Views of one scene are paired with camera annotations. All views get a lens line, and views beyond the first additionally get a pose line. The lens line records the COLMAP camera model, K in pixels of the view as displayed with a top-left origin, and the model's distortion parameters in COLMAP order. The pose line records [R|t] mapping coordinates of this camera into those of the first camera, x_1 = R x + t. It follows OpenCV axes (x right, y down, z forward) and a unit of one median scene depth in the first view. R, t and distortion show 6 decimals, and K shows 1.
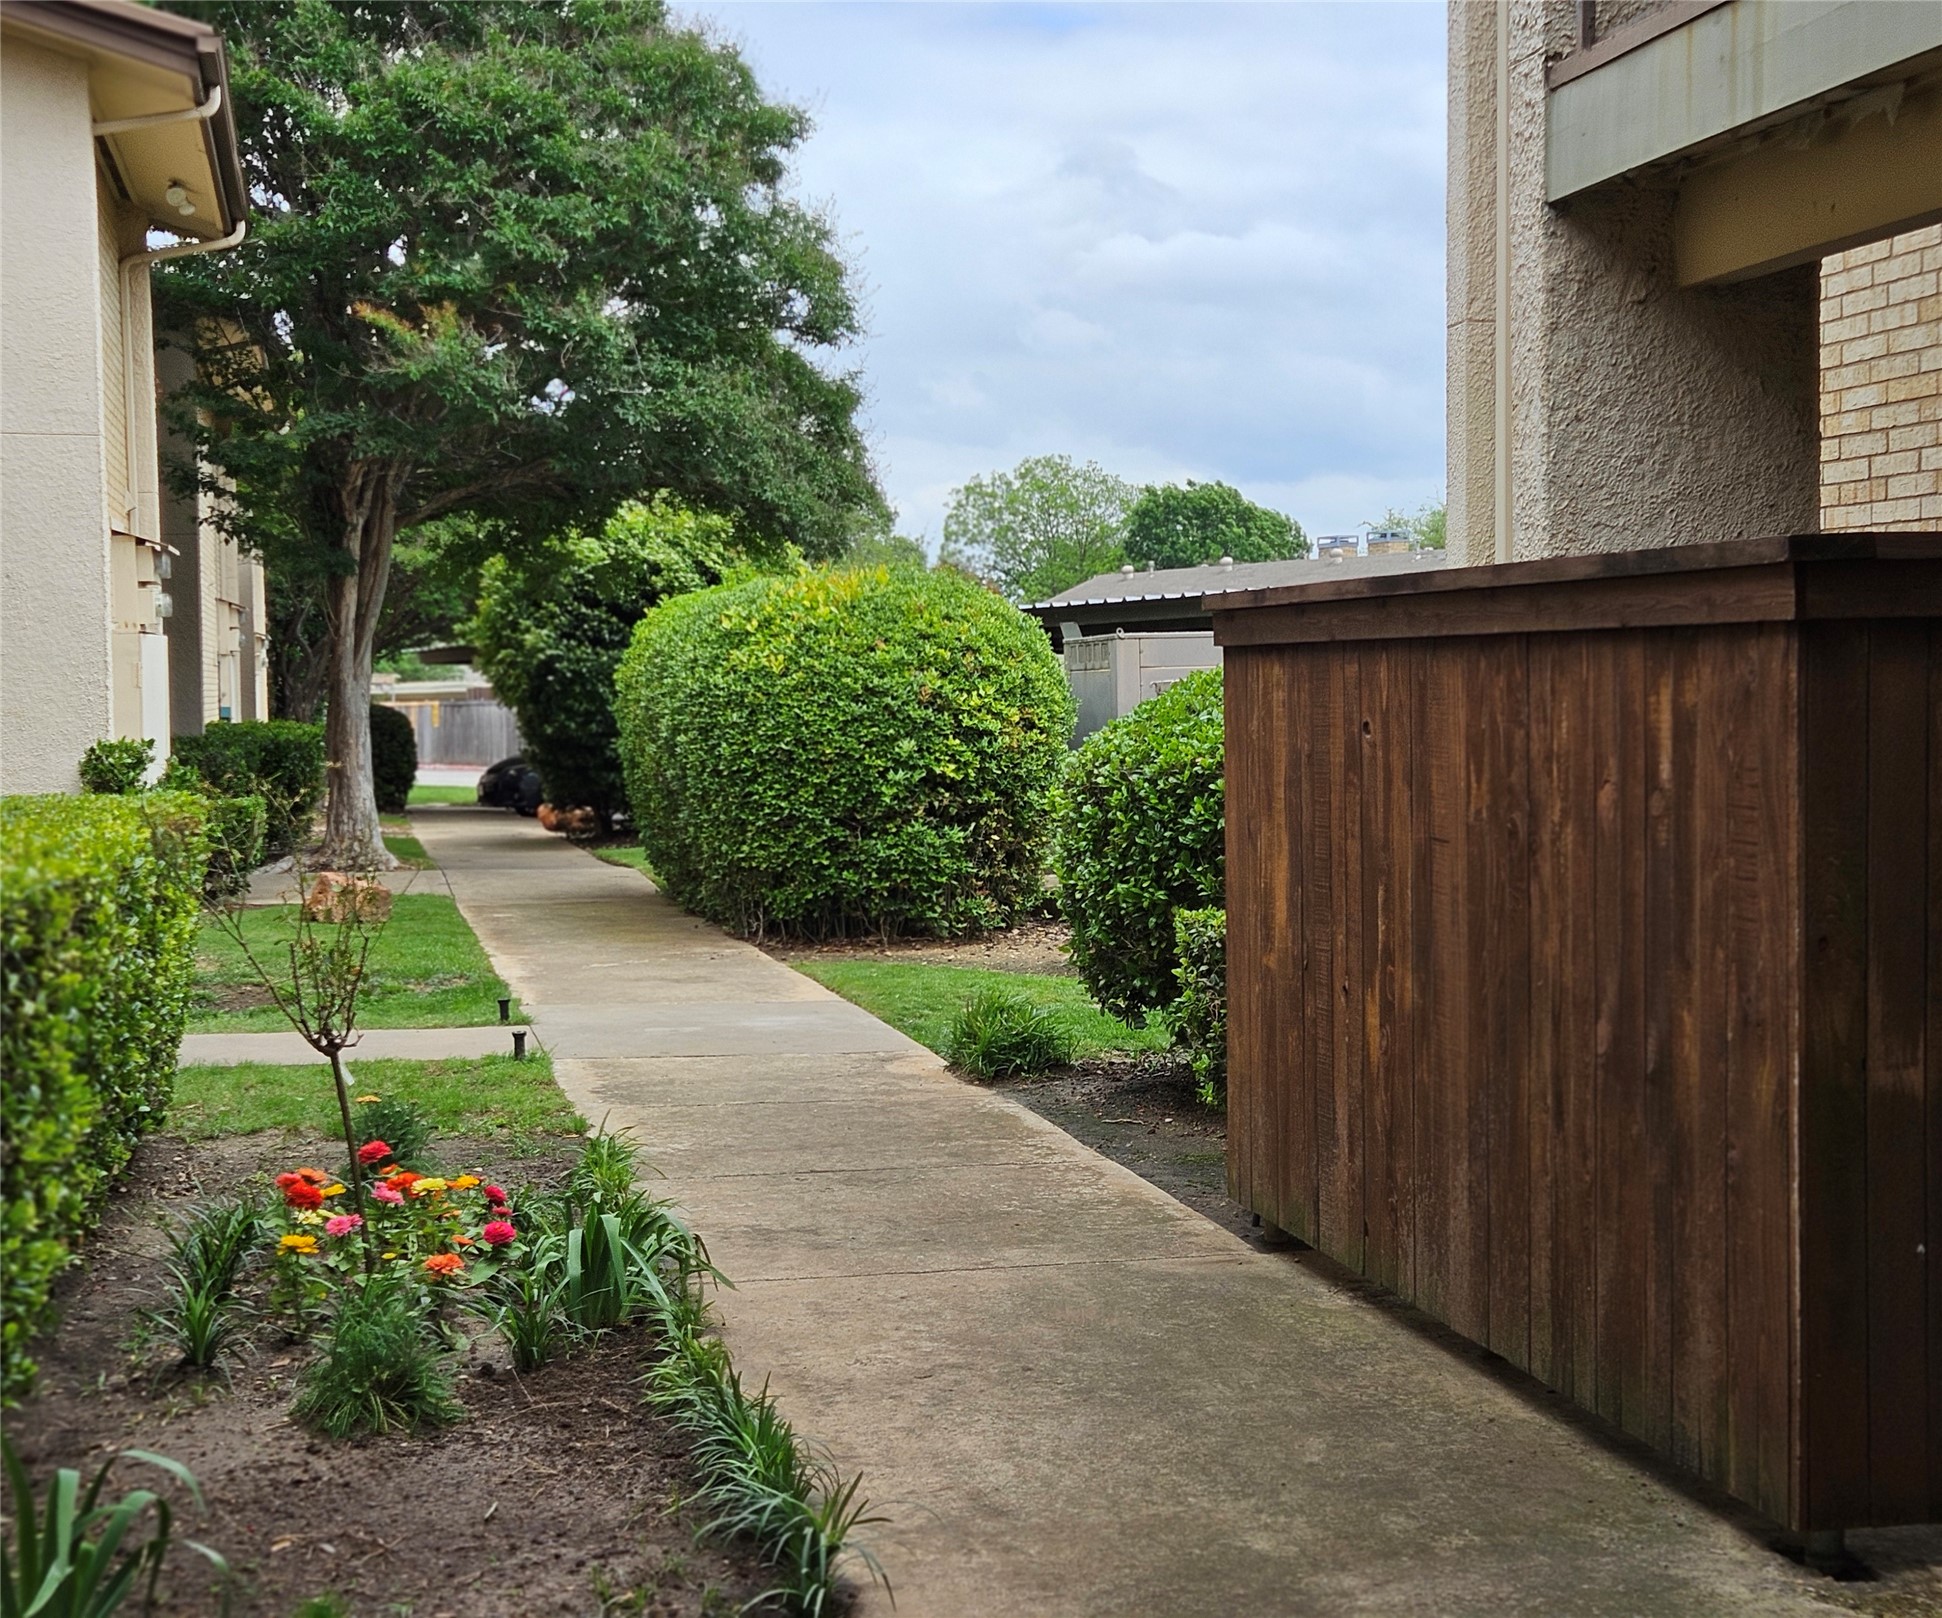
lens RADIAL K [[2815.4, 0, 971.0], [0, 2815.4, 809.0], [0, 0, 1]] dist [0.041944, 0.048539]
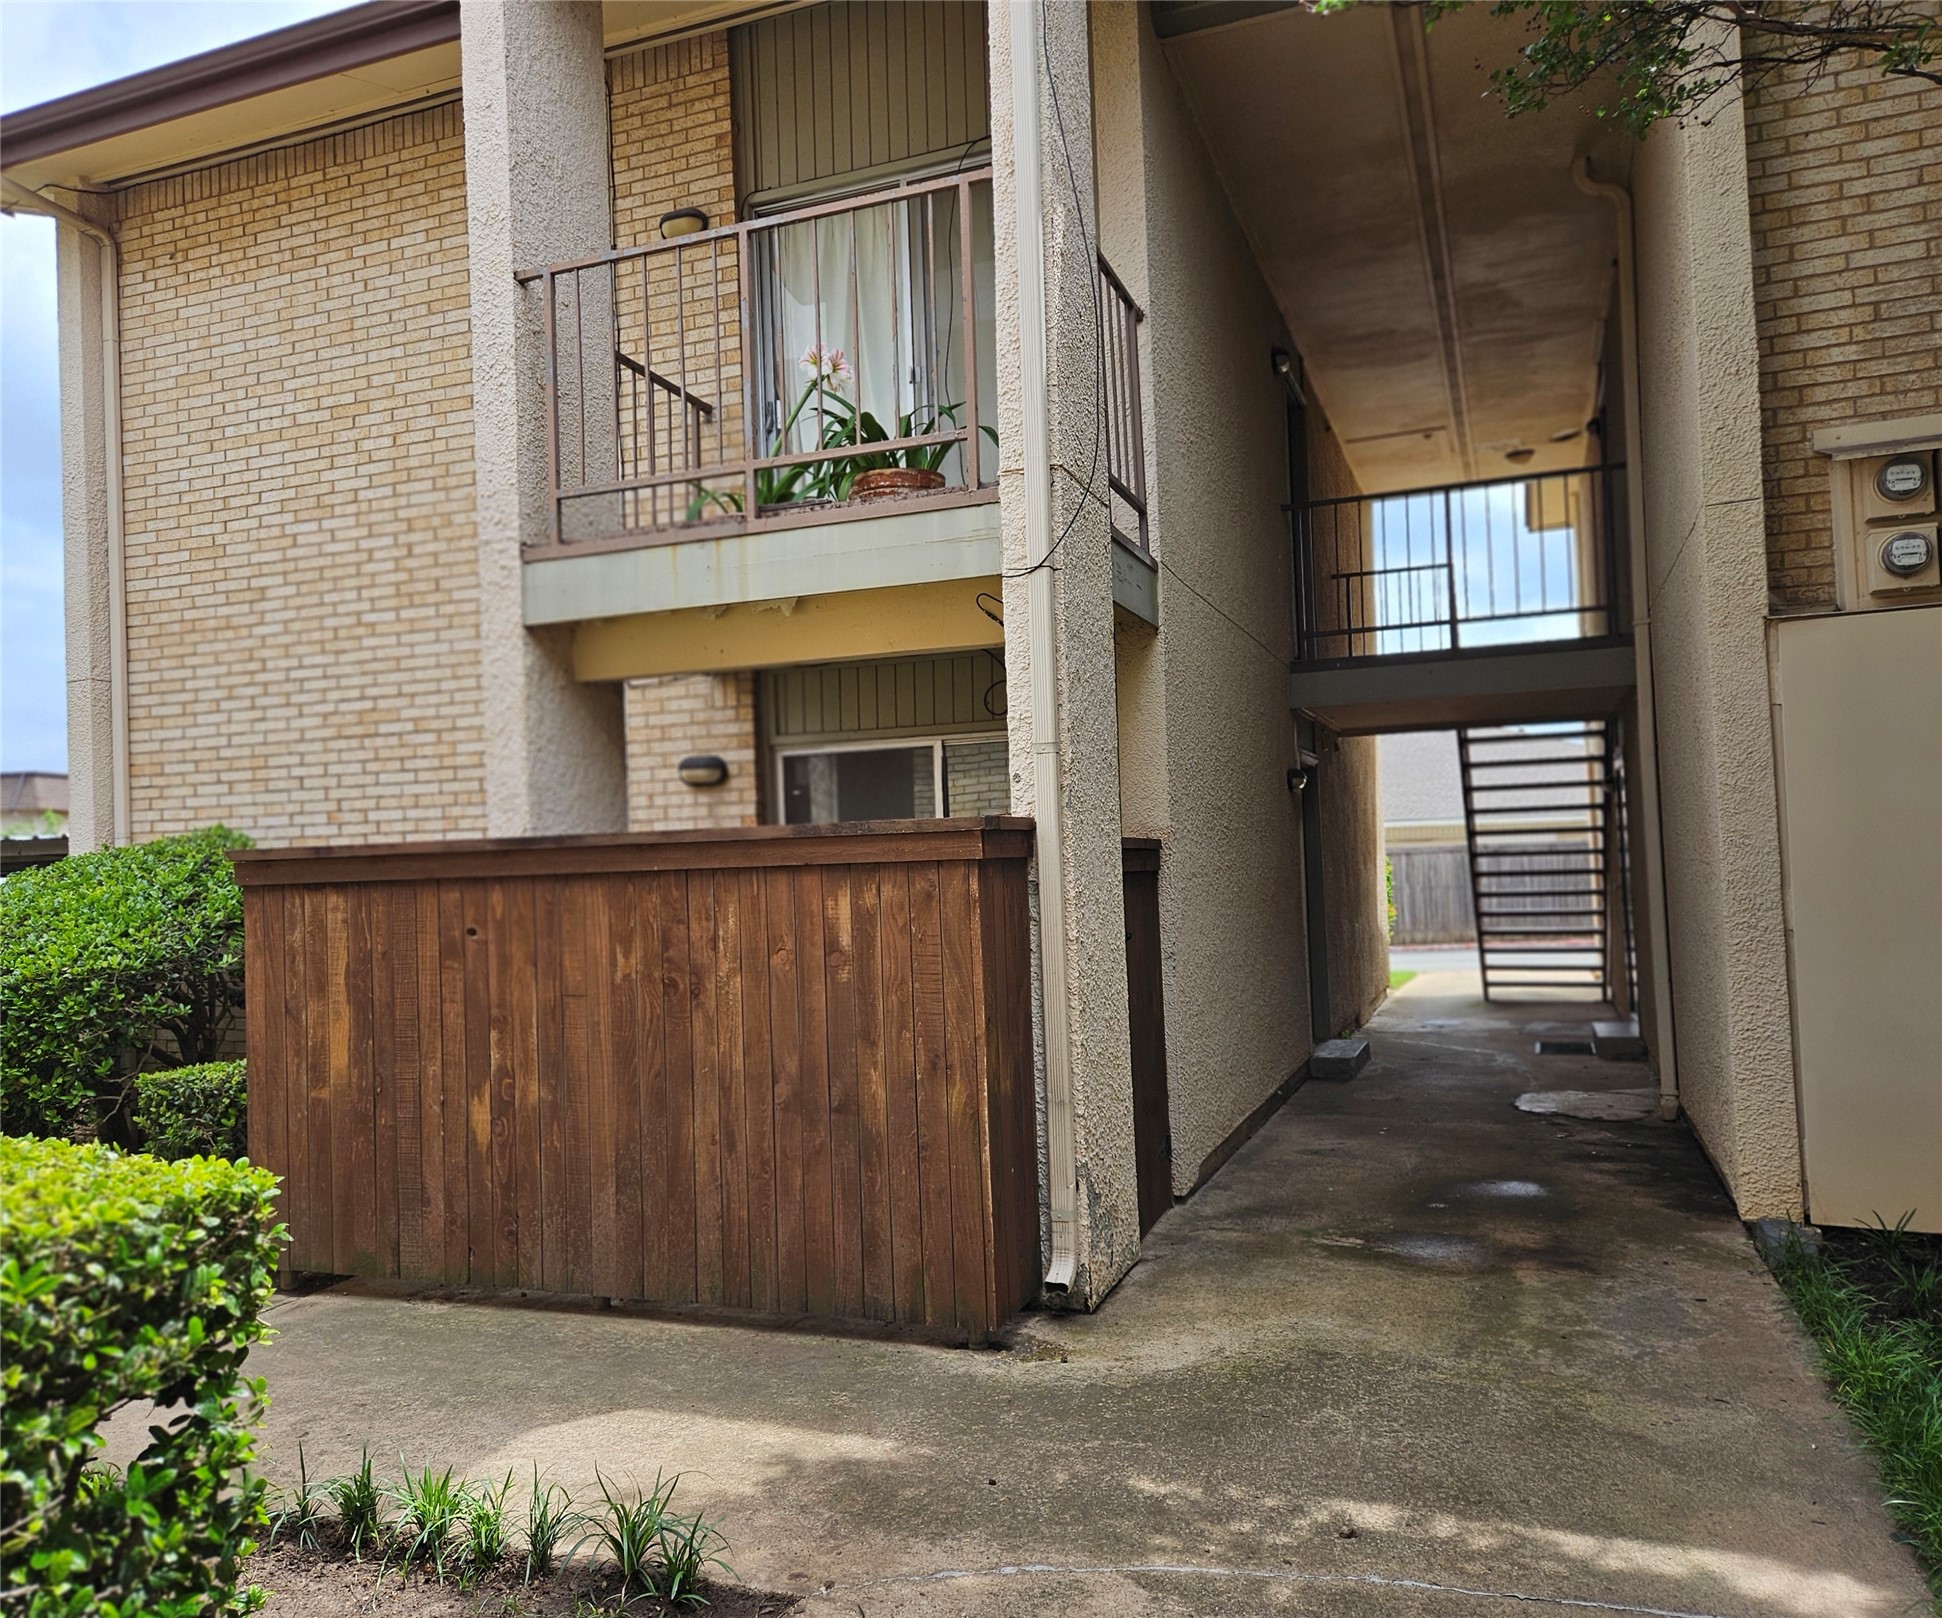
lens RADIAL K [[1412.2, 0, 971.0], [0, 1412.2, 809.0], [0, 0, 1]] dist [0.065340, -0.057605]
pose [[0.564366, 0.030435, 0.824964, -0.419454], [0.064002, 0.994699, -0.080481, -0.017107], [-0.823040, 0.098220, 0.559426, 0.348133]]
